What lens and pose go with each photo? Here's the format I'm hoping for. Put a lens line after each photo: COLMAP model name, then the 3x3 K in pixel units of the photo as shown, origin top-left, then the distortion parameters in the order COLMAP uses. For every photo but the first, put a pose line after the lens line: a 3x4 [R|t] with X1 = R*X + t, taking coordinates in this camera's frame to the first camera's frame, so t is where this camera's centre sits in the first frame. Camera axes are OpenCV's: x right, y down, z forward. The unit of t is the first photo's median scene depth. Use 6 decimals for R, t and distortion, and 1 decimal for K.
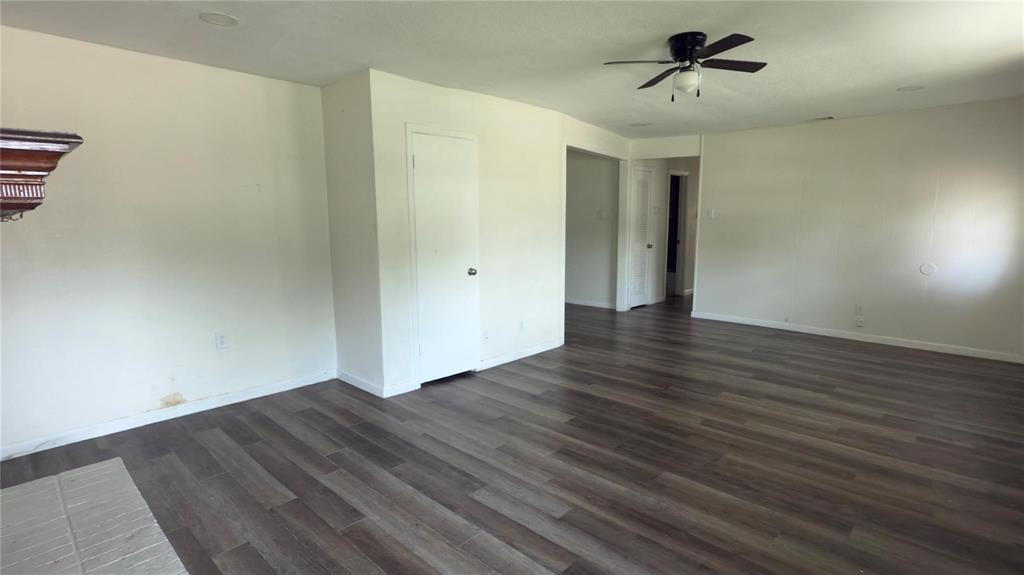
lens RADIAL K [[501.7, 0, 514.2], [0, 501.7, 290.0], [0, 0, 1]] dist [-0.001176, -0.000368]
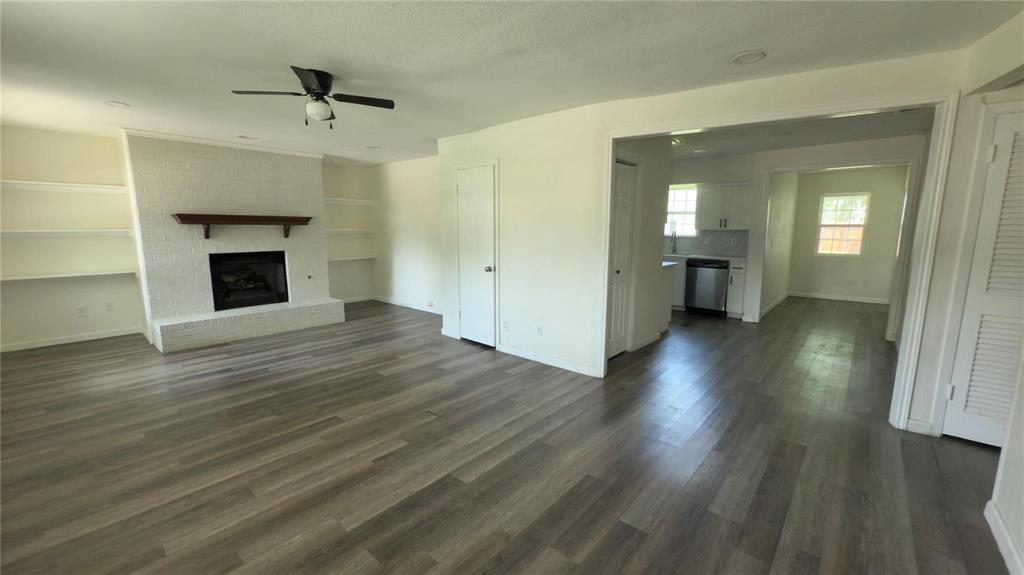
lens RADIAL K [[406.8, 0, 508.2], [0, 406.8, 288.9], [0, 0, 1]] dist [0.003666, 0.000077]
pose [[0.032757, 0.157088, -0.987041, 1.170604], [-0.141938, 0.978293, 0.150985, -0.186502], [0.989333, 0.135153, 0.054343, 1.234467]]
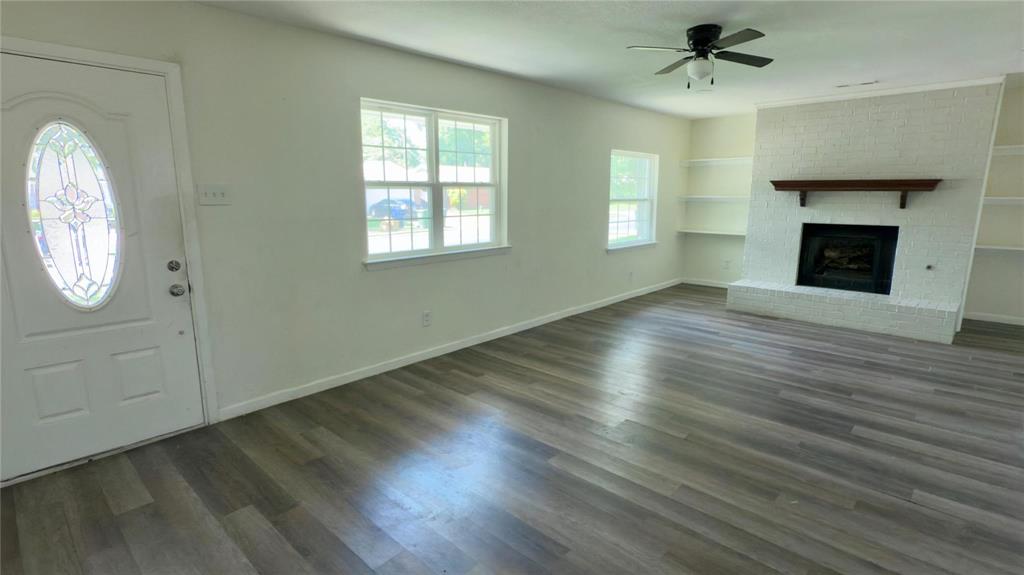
lens RADIAL K [[501.7, 0, 514.9], [0, 501.7, 285.7], [0, 0, 1]] dist [-0.001176, -0.000368]
pose [[-0.999941, 0.009710, -0.004809, 0.644337], [0.007667, 0.947683, 0.319122, -0.277978], [0.007656, 0.319066, -0.947701, 1.872198]]
